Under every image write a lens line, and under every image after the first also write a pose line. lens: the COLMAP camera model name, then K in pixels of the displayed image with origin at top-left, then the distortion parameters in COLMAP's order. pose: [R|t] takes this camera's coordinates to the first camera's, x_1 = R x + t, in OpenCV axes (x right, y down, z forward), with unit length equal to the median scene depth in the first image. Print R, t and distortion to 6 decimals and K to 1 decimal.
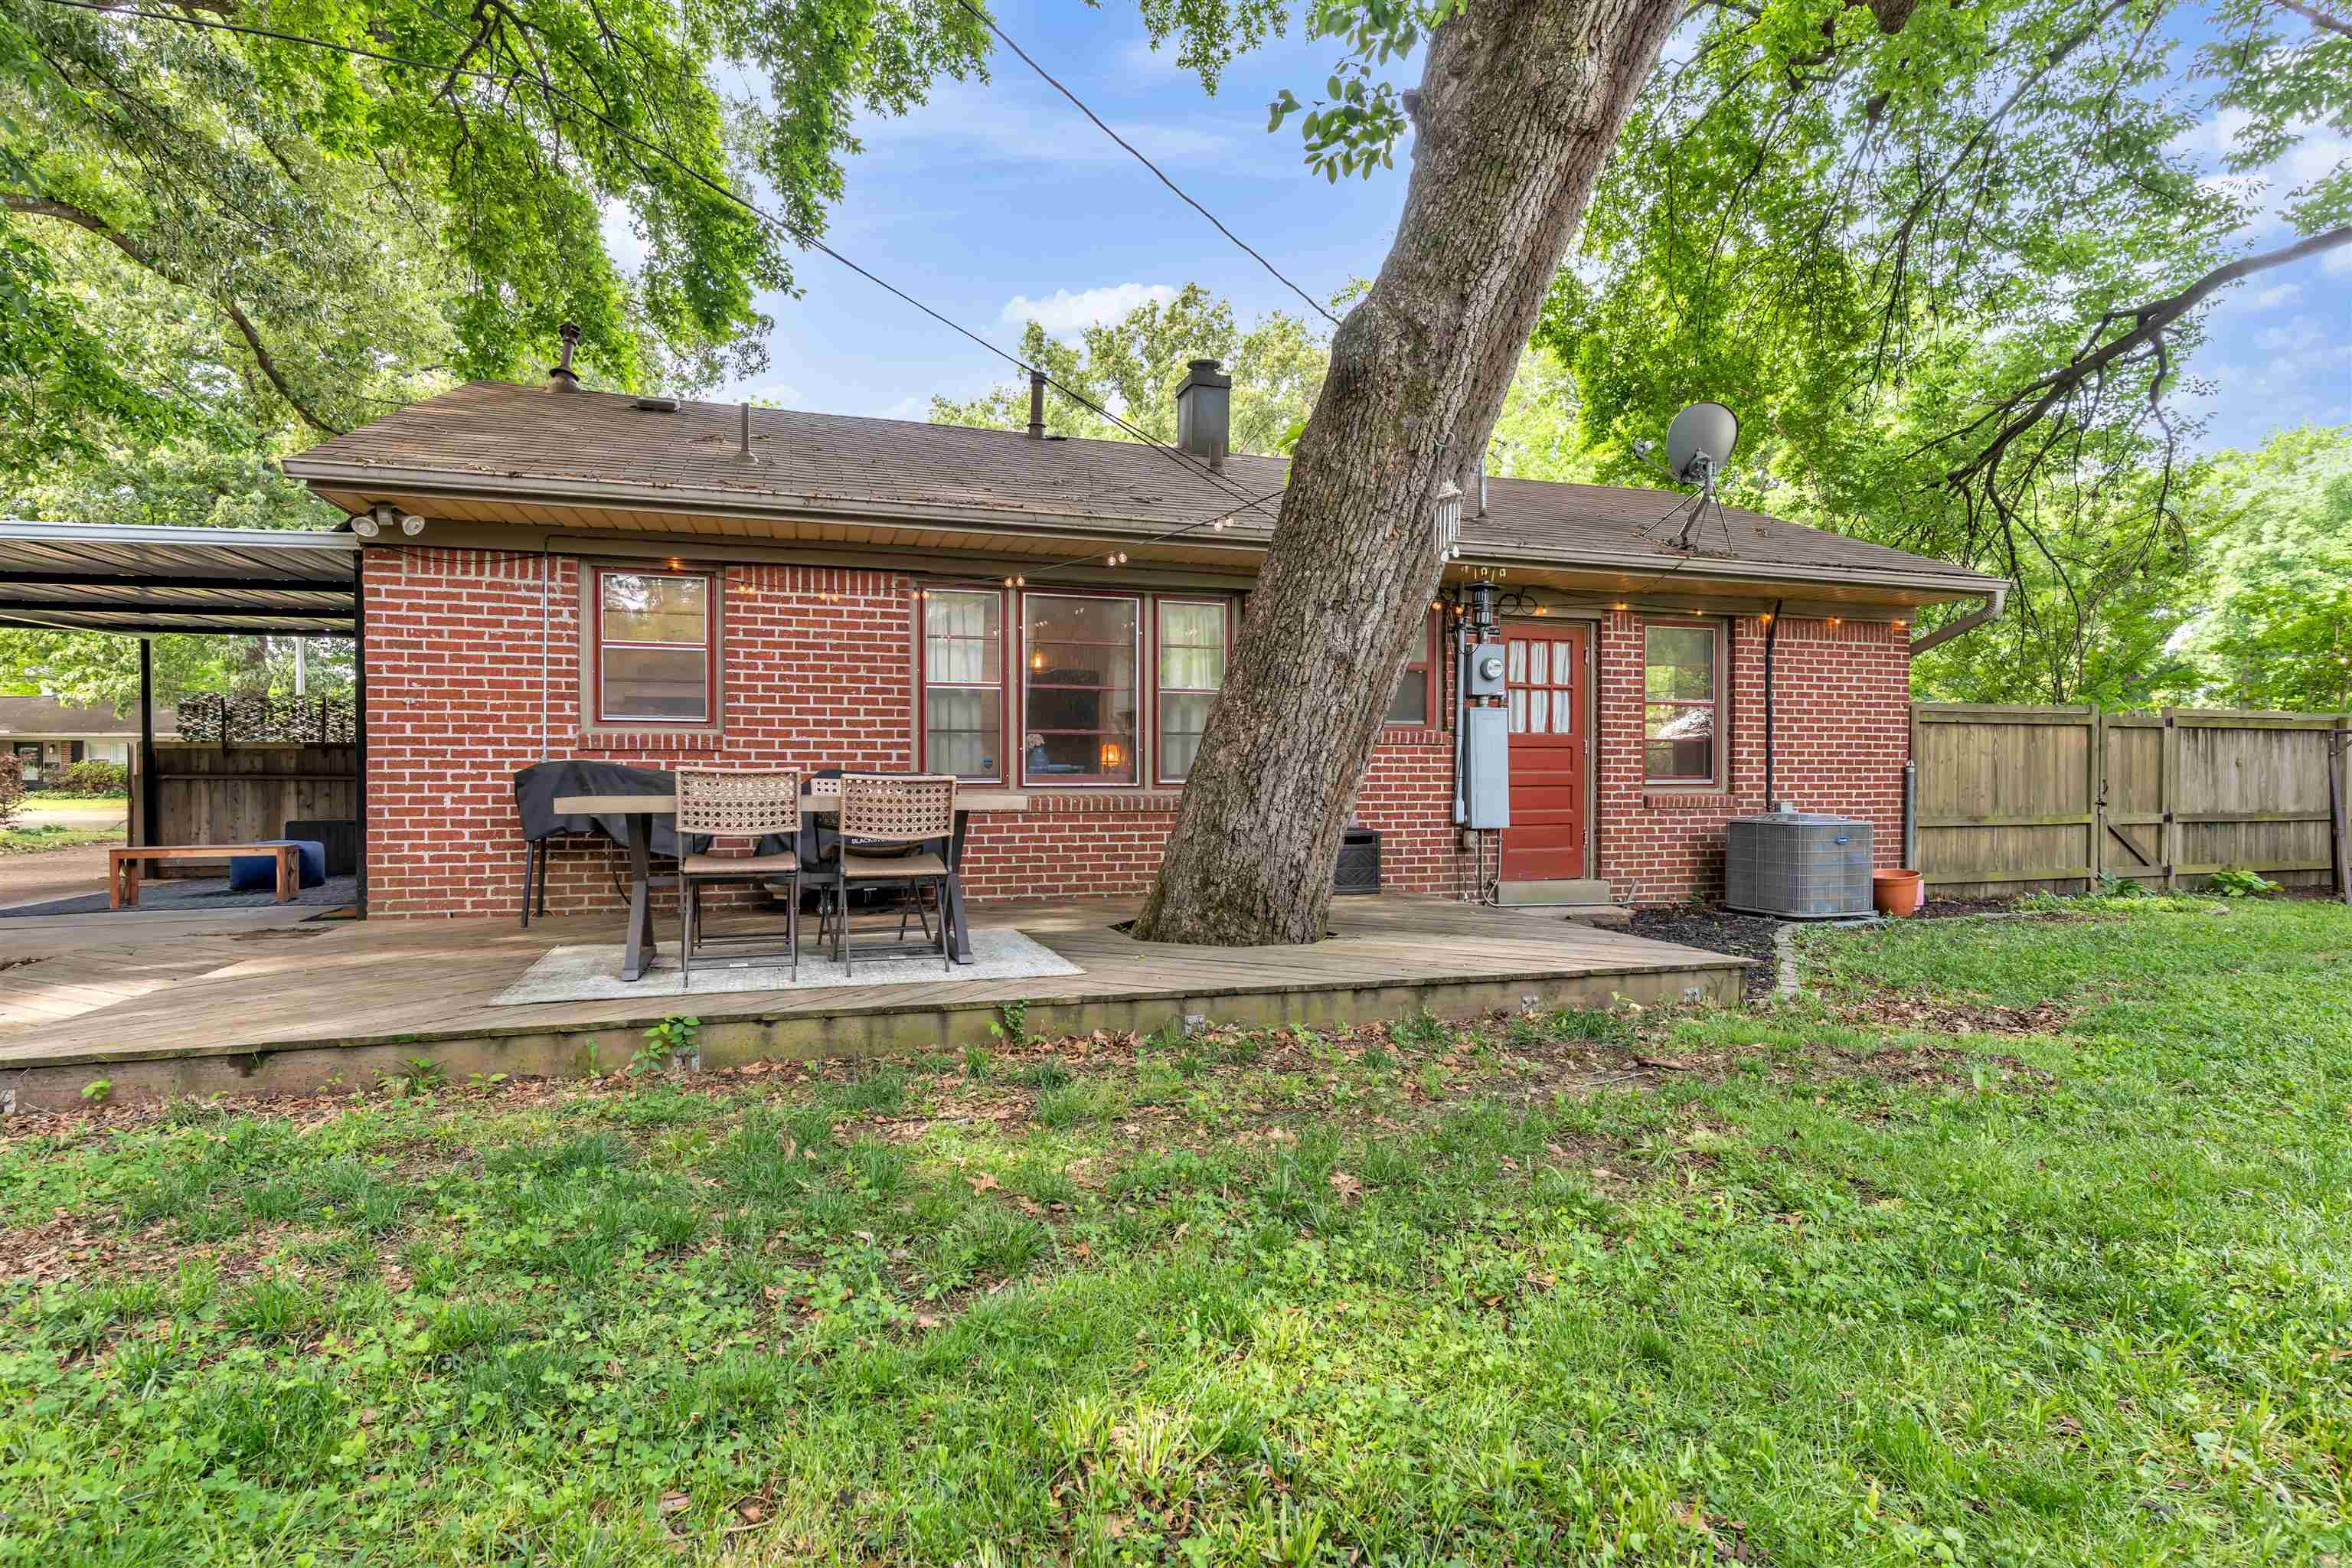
lens RADIAL K [[1199.7, 0, 1160.5], [0, 1199.7, 777.5], [0, 0, 1]] dist [0.006274, -0.001821]
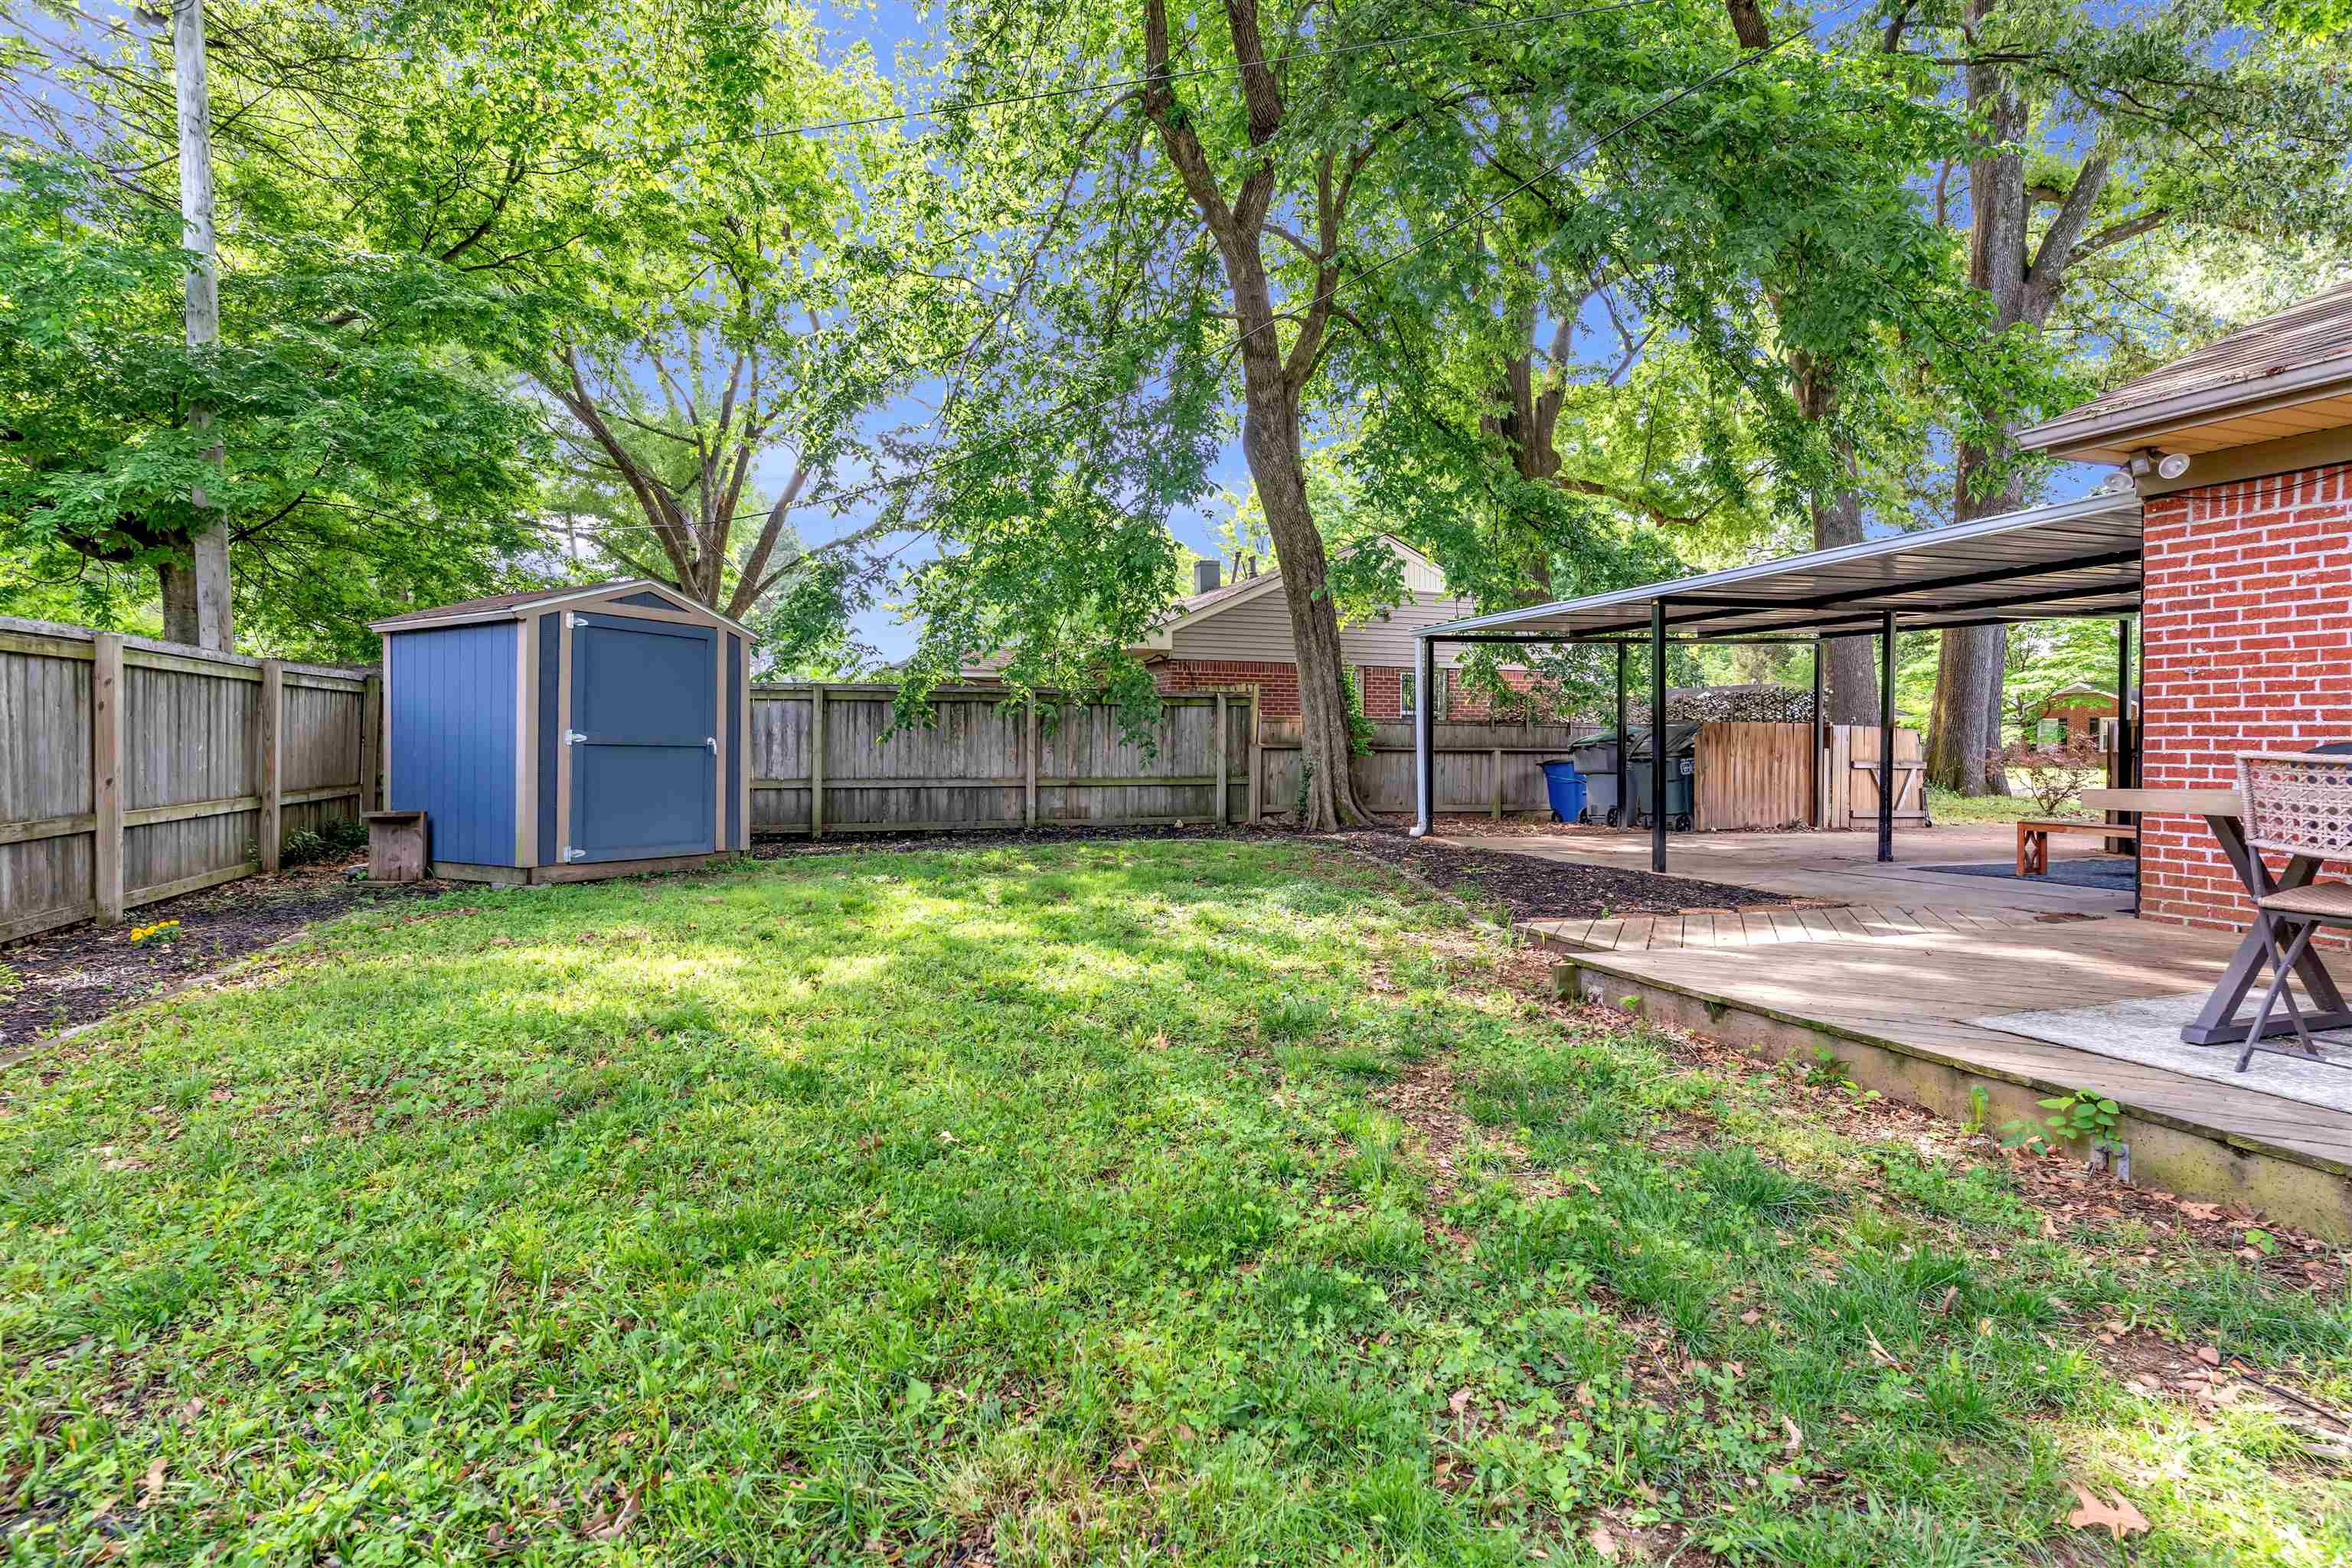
lens RADIAL K [[1151.9, 0, 1177.0], [0, 1151.9, 746.6], [0, 0, 1]] dist [0.001284, 0.000243]
pose [[0.048463, 0.005823, -0.998808, 0.158486], [-0.010595, 0.999930, 0.005316, -0.006050], [0.998769, 0.010325, 0.048521, 0.239100]]
